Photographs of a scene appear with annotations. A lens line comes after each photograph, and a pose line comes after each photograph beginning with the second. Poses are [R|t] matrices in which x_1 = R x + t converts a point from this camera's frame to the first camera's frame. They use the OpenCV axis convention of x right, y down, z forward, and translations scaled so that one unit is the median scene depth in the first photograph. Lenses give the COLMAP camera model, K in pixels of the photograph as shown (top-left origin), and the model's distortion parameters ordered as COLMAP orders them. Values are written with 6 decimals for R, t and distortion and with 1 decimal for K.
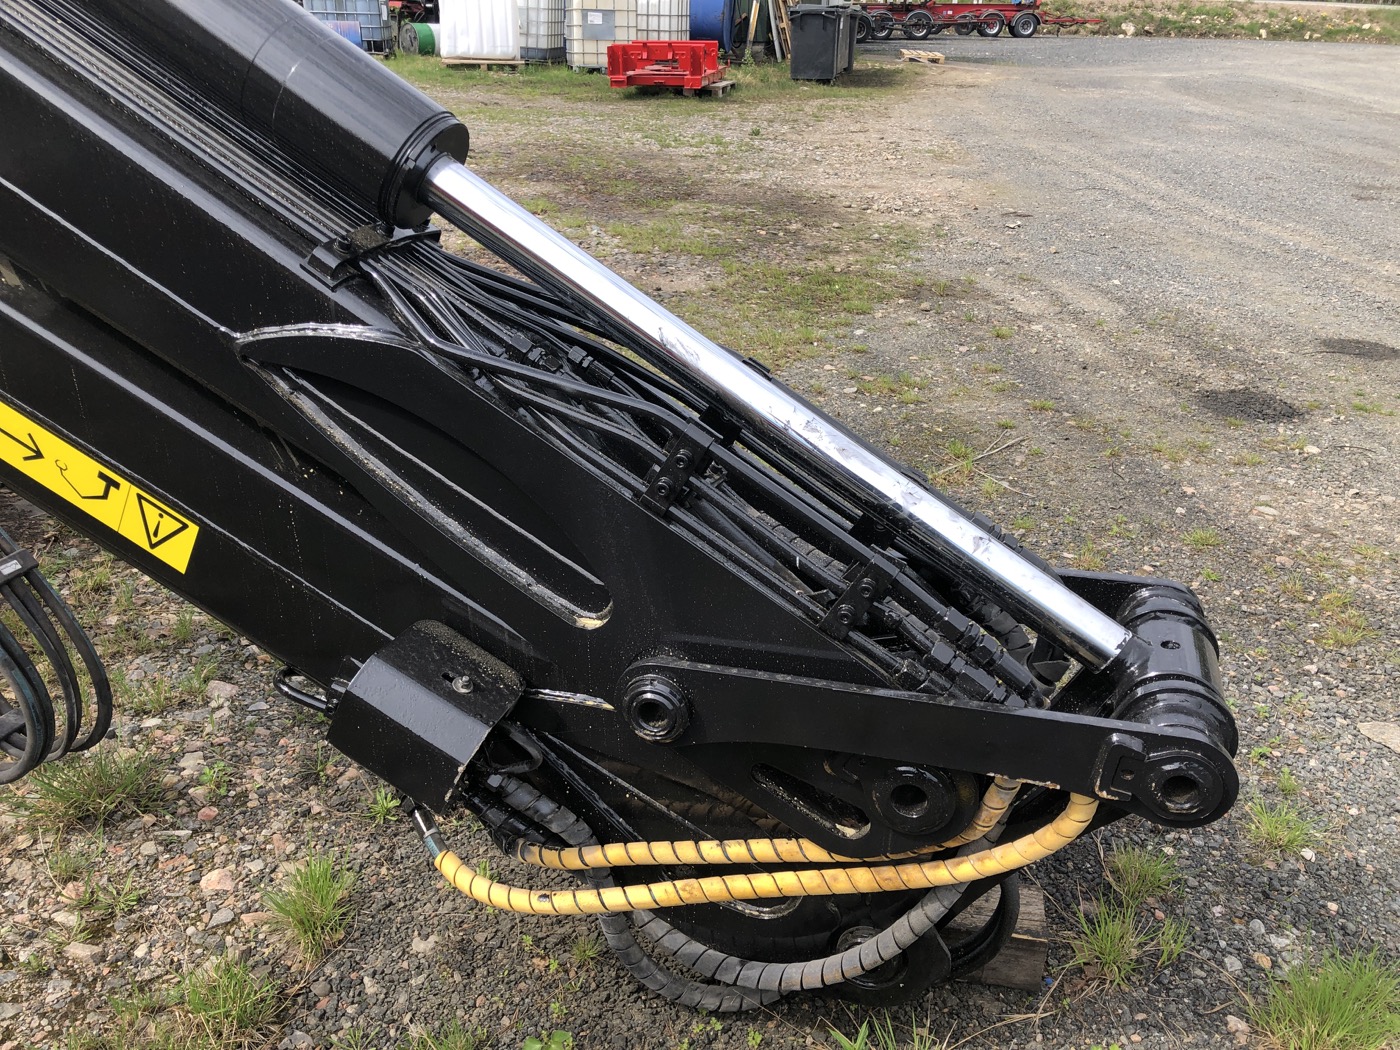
lens RADIAL K [[1146.9, 0, 725.0], [0, 1146.9, 526.2], [0, 0, 1]] dist [0.033895, -0.029210]
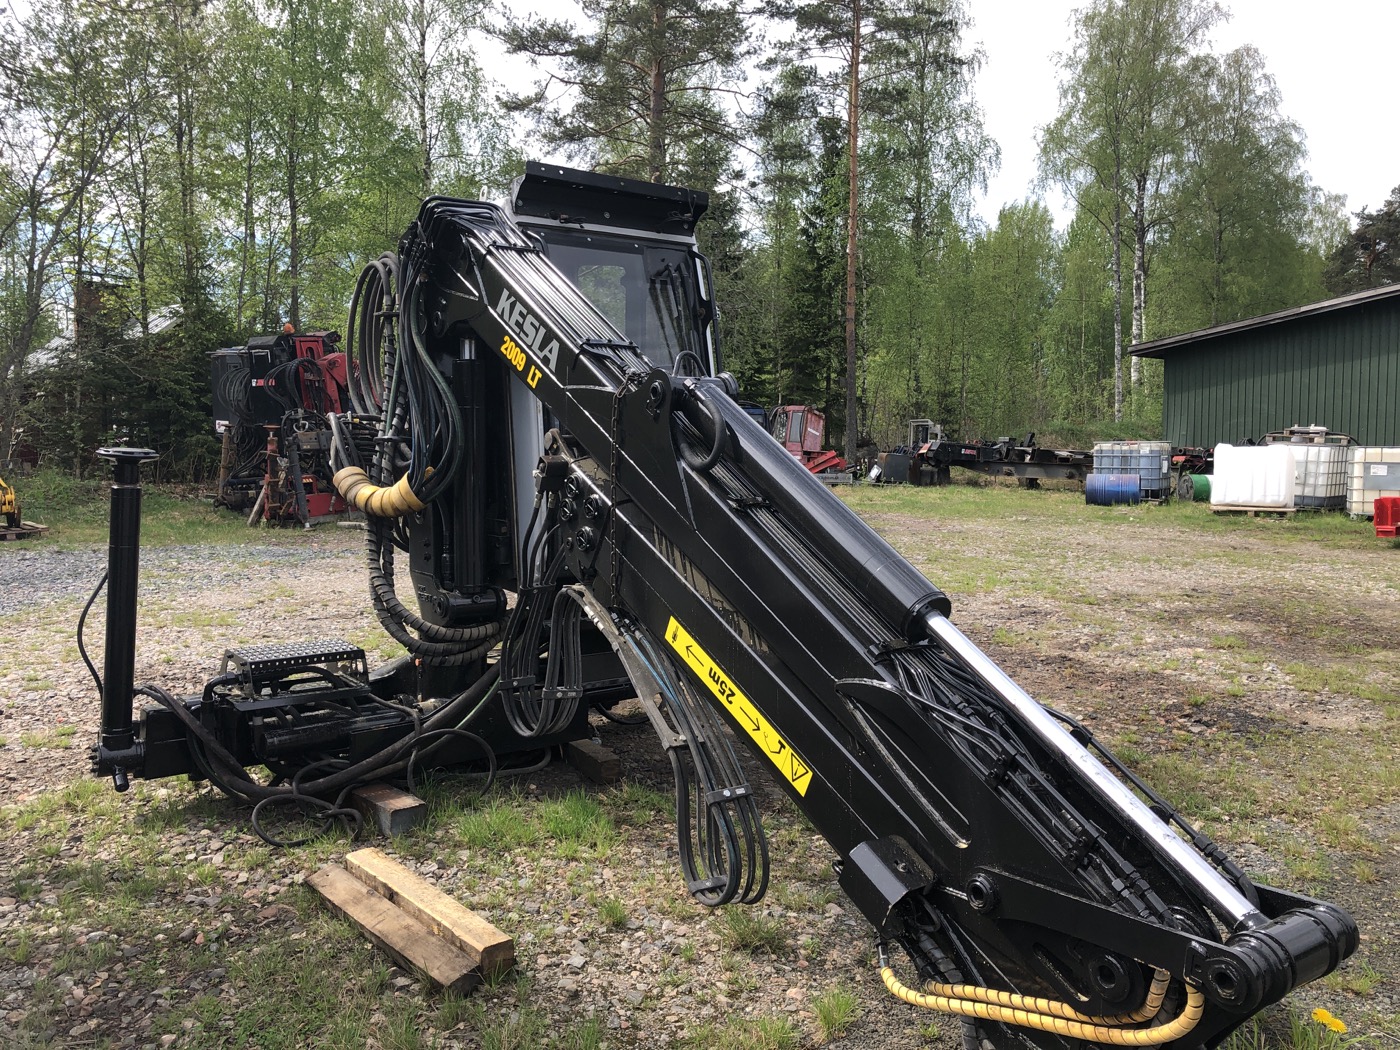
lens RADIAL K [[1146.9, 0, 700.0], [0, 1146.9, 520.0], [0, 0, 1]] dist [0.033895, -0.029210]
pose [[0.782544, 0.019431, -0.622292, 0.641725], [-0.239074, 0.932263, -0.271530, 0.181344], [0.574864, 0.361258, 0.734182, -0.768613]]
